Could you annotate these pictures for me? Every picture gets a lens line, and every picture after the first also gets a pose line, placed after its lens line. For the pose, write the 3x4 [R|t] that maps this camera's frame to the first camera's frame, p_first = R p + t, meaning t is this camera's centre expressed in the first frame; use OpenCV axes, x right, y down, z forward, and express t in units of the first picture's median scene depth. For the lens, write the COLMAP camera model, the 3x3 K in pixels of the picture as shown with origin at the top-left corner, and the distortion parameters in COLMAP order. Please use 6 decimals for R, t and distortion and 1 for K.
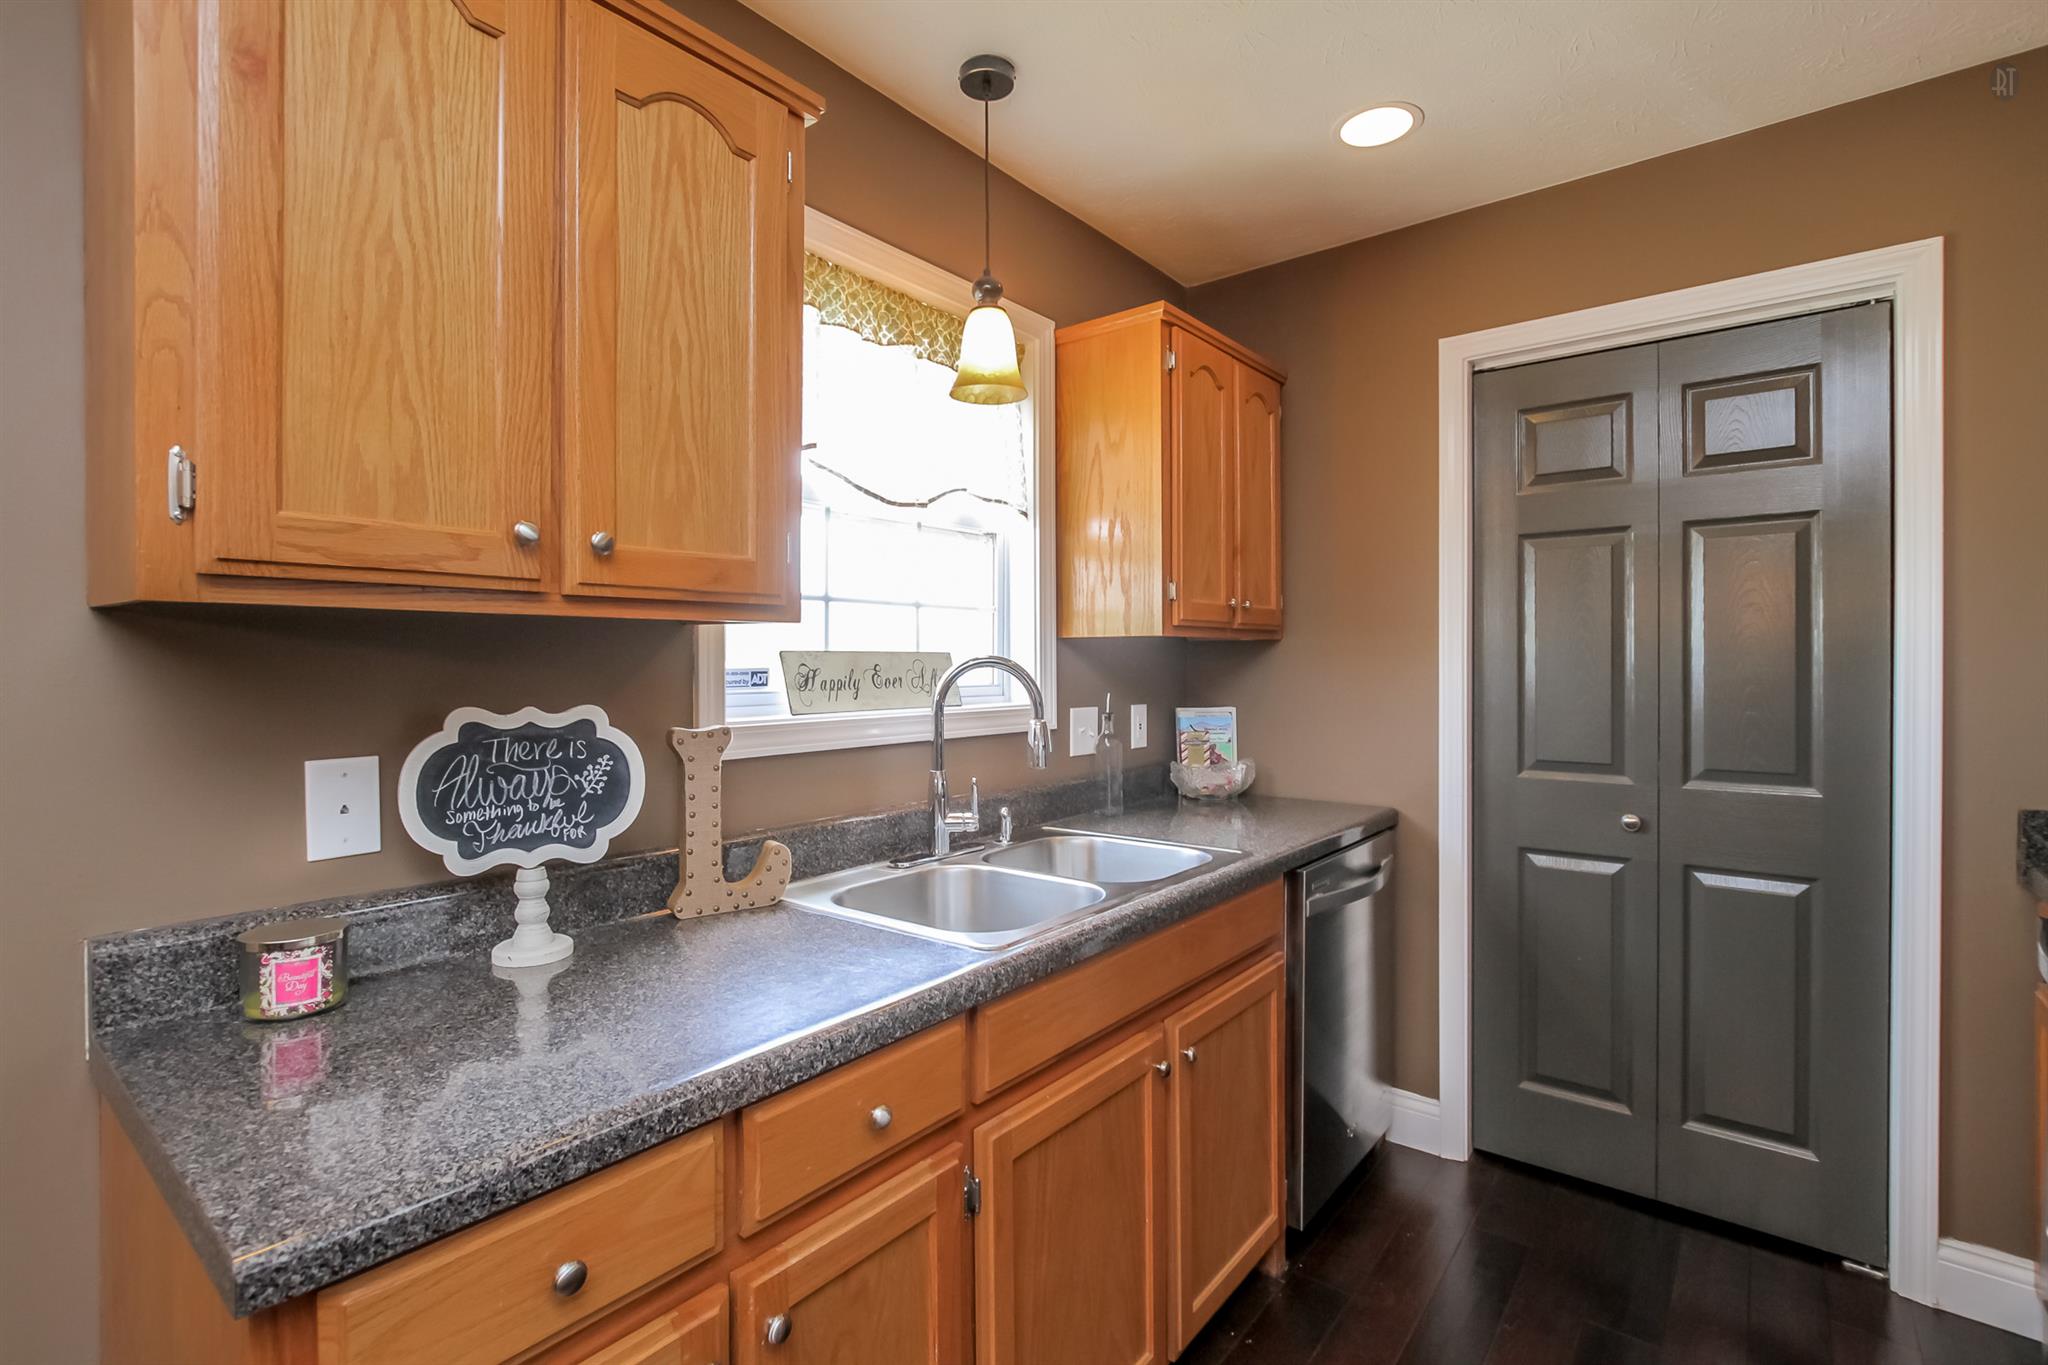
lens RADIAL K [[947.4, 0, 1025.6], [0, 947.4, 665.7], [0, 0, 1]] dist [-0.009873, 0.000895]
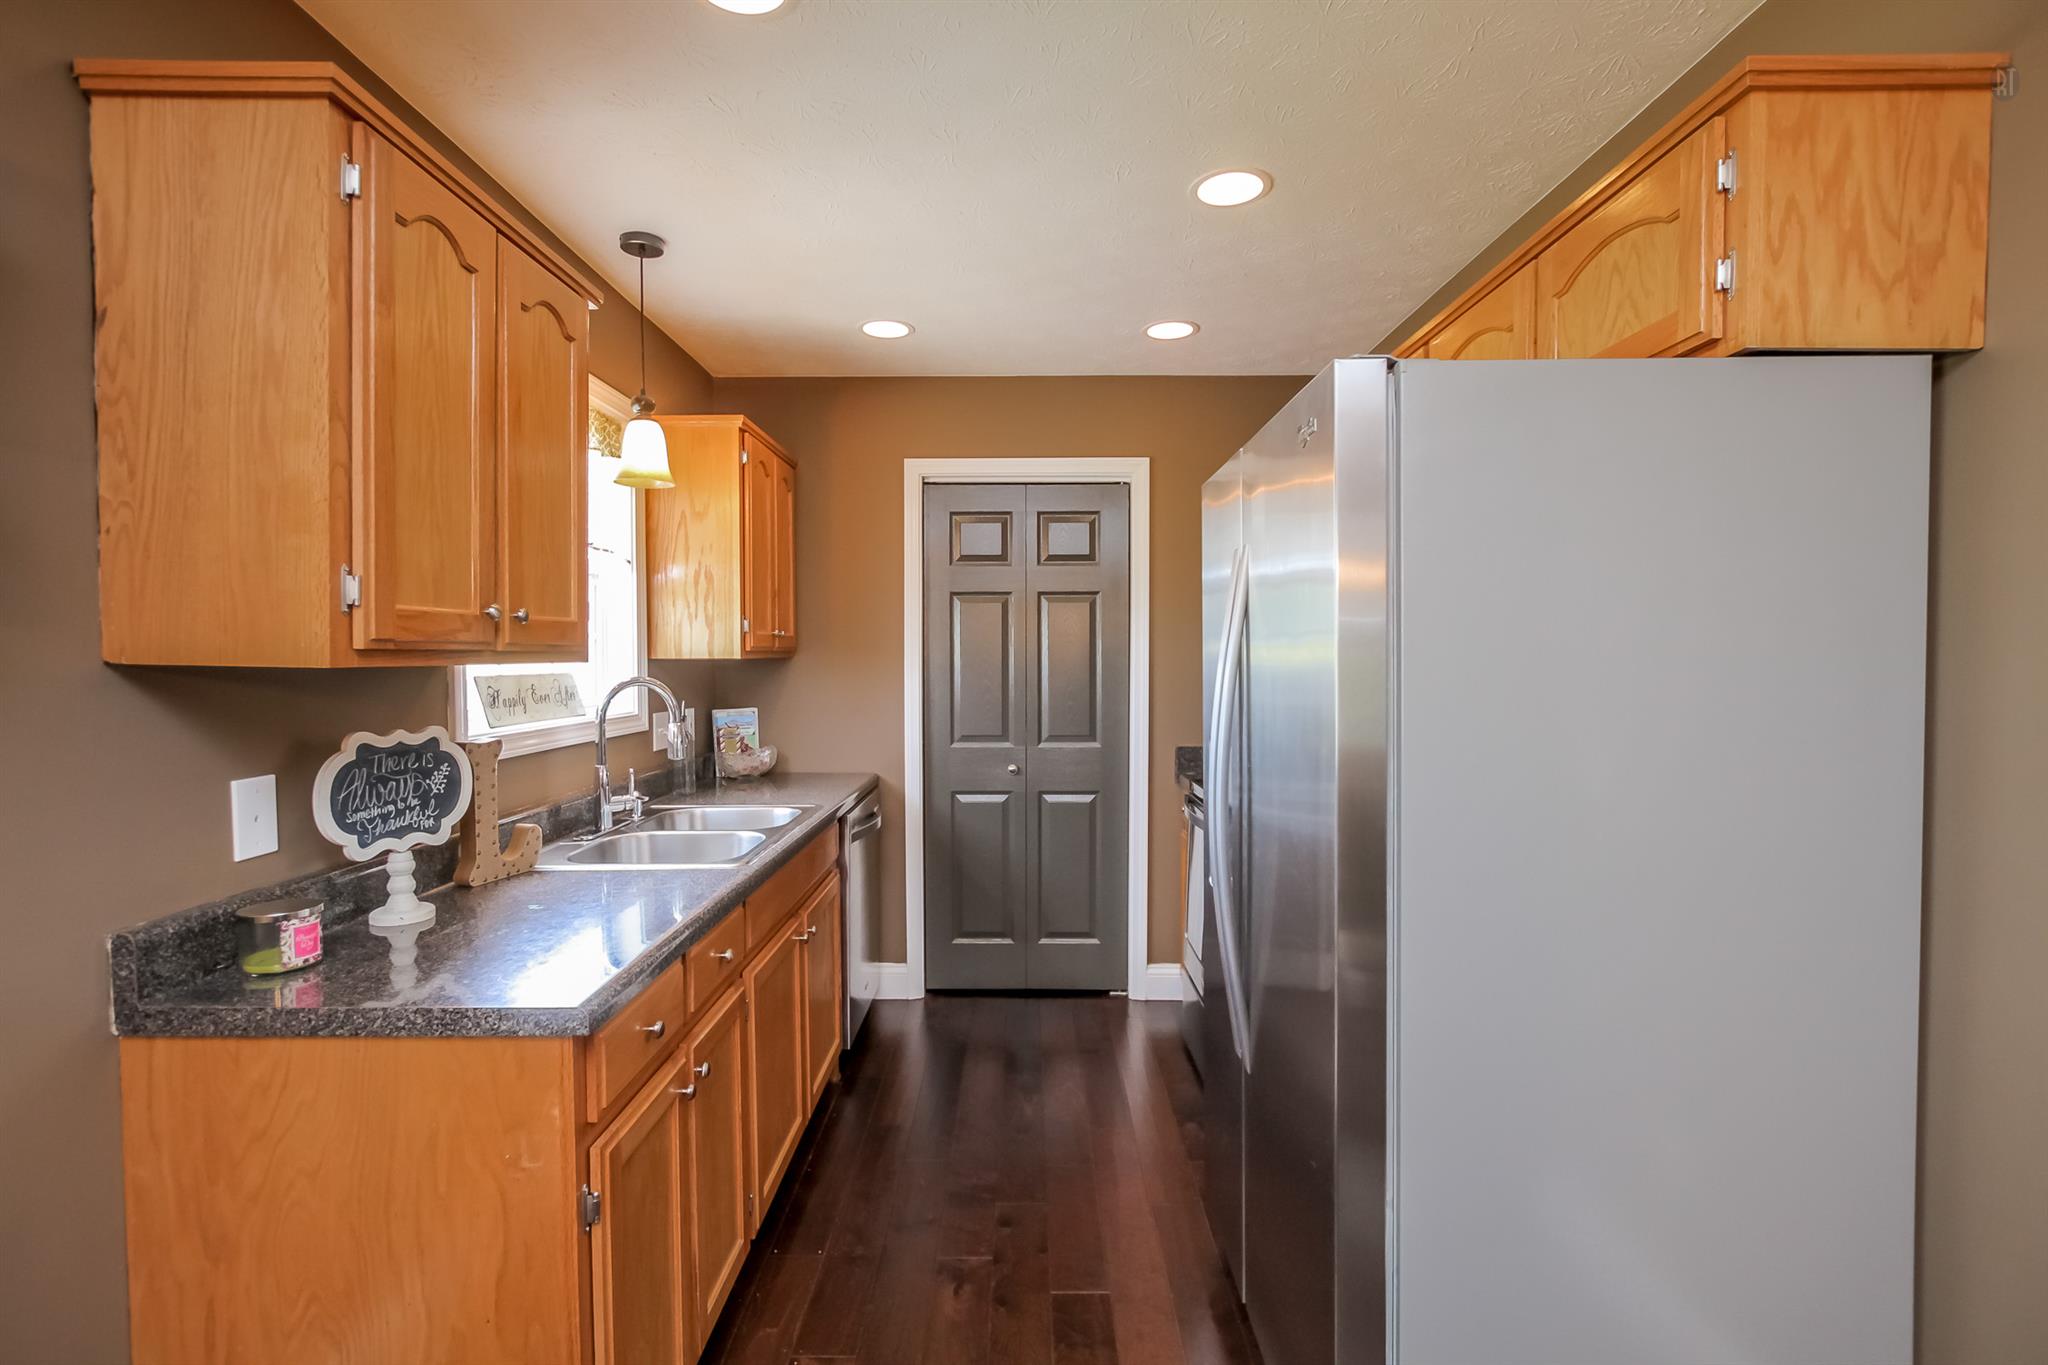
lens RADIAL K [[945.6, 0, 1014.1], [0, 945.6, 678.4], [0, 0, 1]] dist [-0.001403, 0.000101]
pose [[0.790449, -0.013804, 0.612373, -0.541663], [0.000660, 0.999765, 0.021684, -0.045948], [-0.612528, -0.016736, 0.790272, -0.463814]]
